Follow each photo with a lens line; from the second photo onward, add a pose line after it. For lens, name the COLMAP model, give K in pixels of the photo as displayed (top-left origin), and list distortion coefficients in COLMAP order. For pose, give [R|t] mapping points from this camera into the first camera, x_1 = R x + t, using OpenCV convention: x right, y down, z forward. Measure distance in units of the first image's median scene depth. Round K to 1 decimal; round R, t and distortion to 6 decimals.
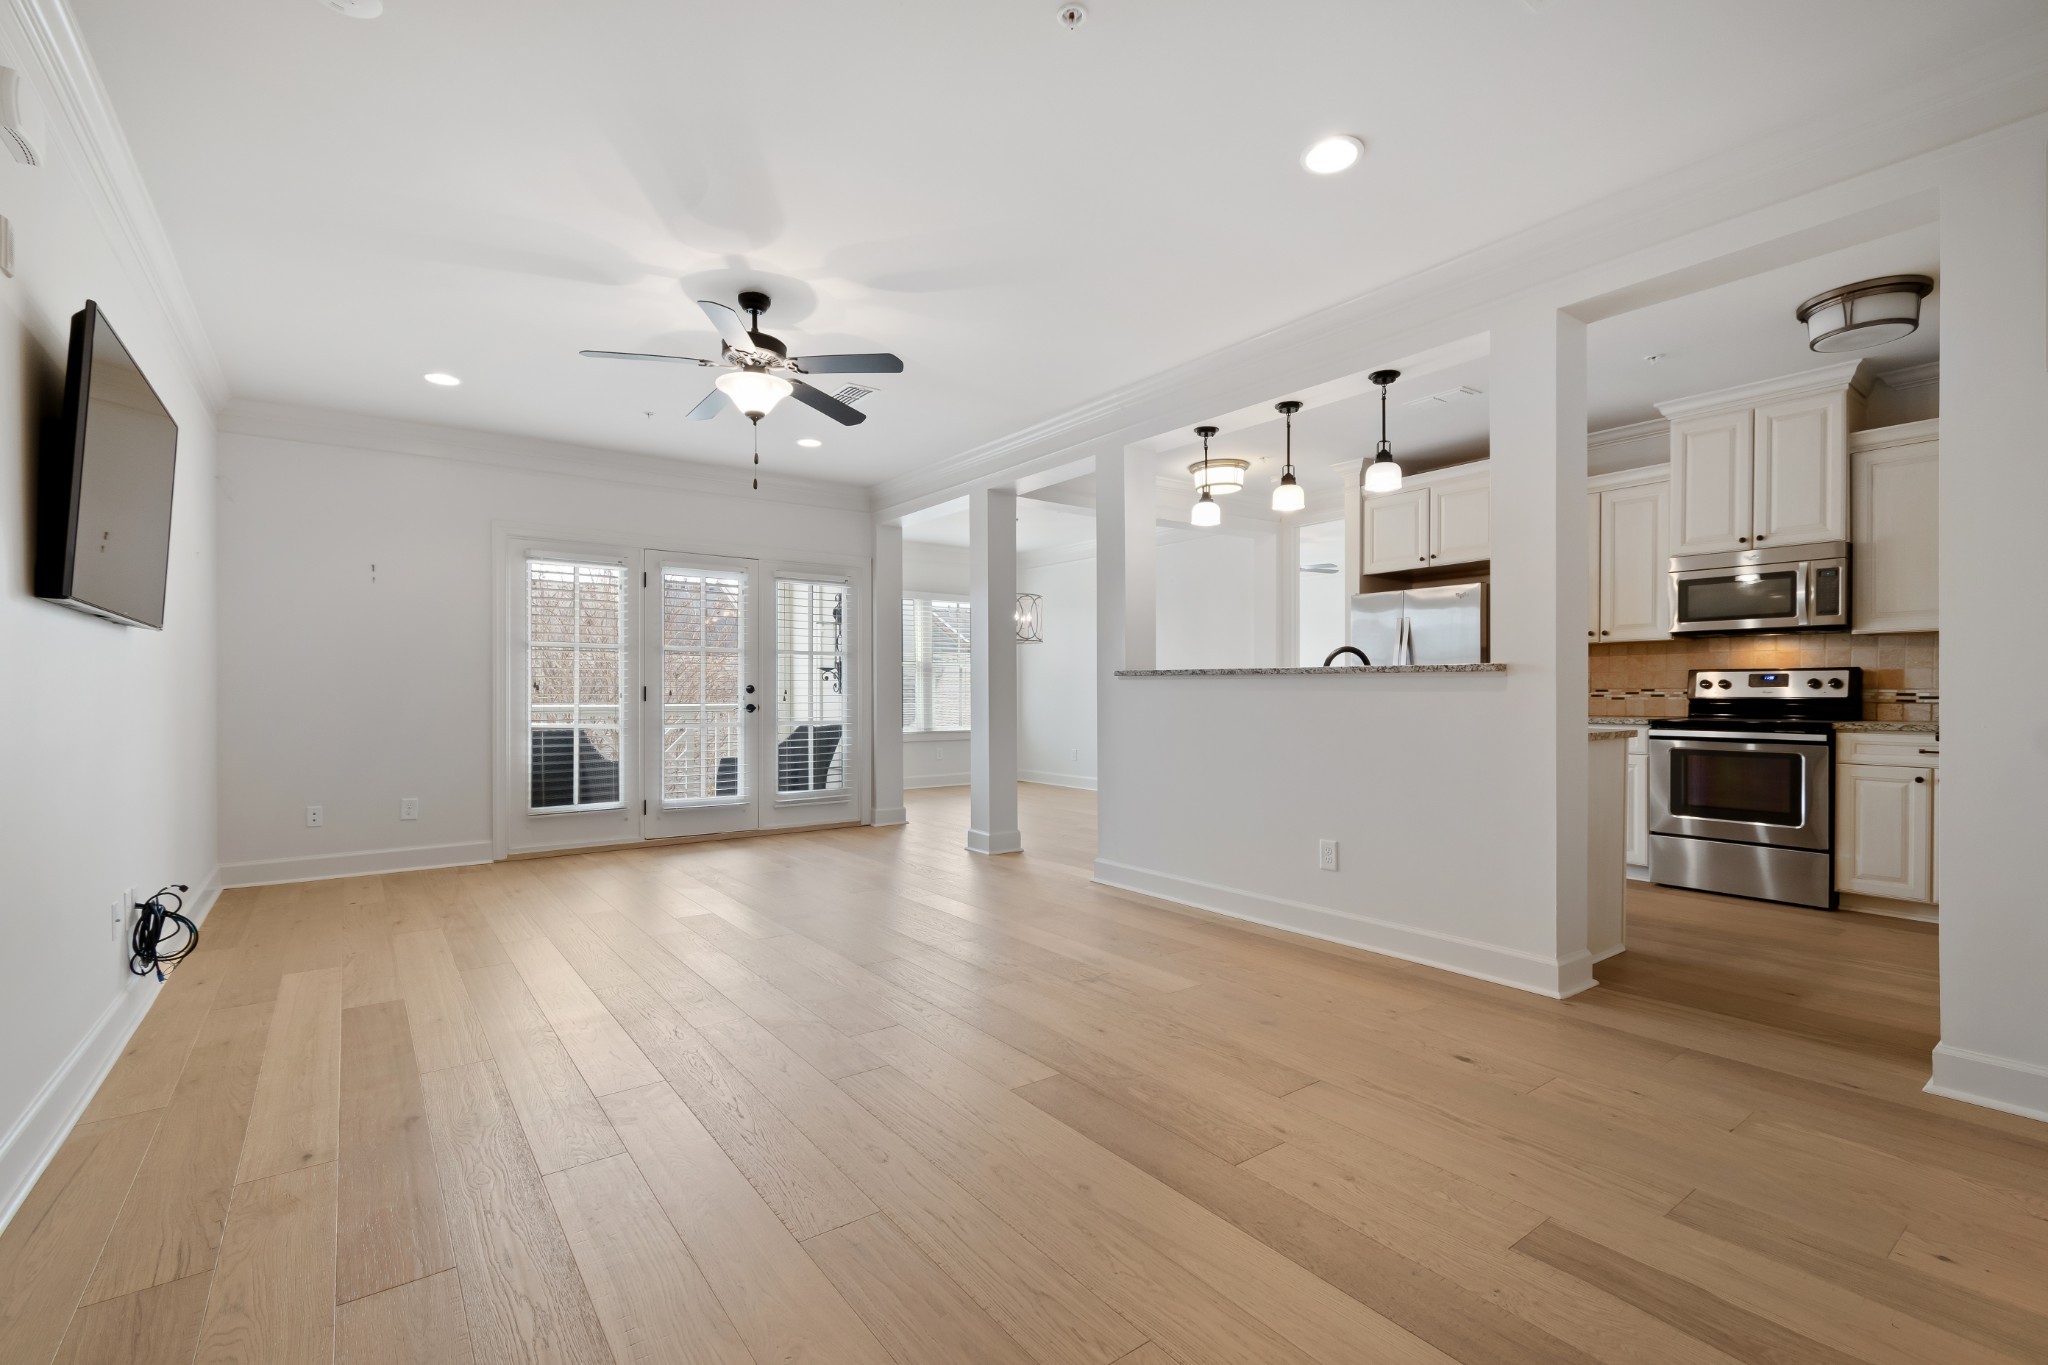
lens RADIAL K [[914.0, 0, 1029.0], [0, 914.0, 694.8], [0, 0, 1]] dist [0.004851, -0.001722]
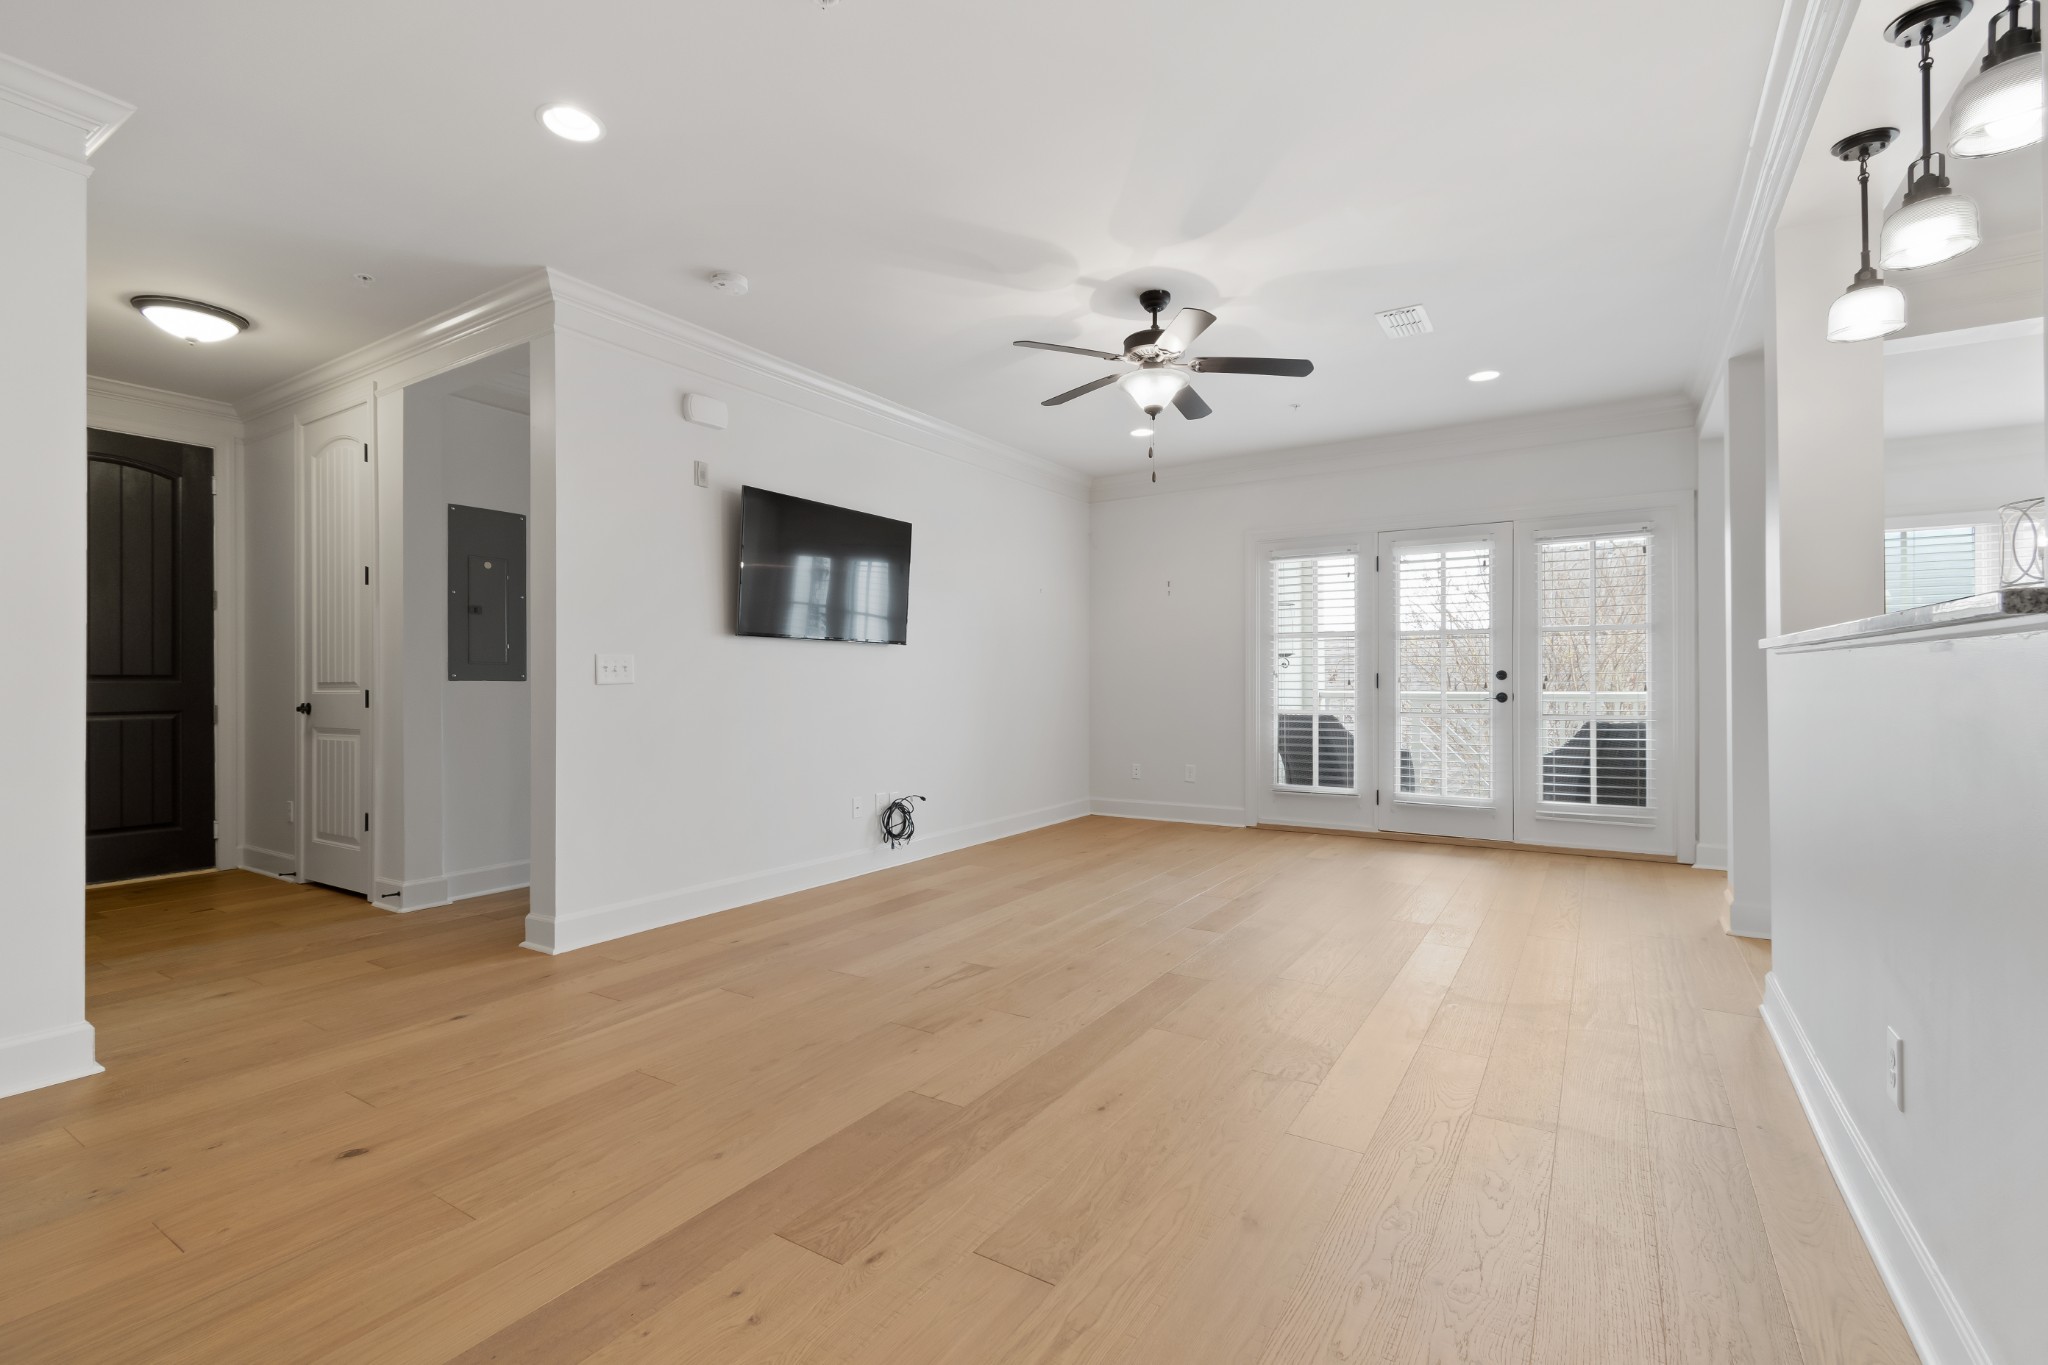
lens RADIAL K [[914.0, 0, 1010.3], [0, 914.0, 675.4], [0, 0, 1]] dist [0.004851, -0.001722]
pose [[0.349381, -0.006509, -0.936958, 0.476143], [0.001382, 0.999978, -0.006431, -0.001766], [0.936980, 0.000952, 0.349382, 0.388800]]
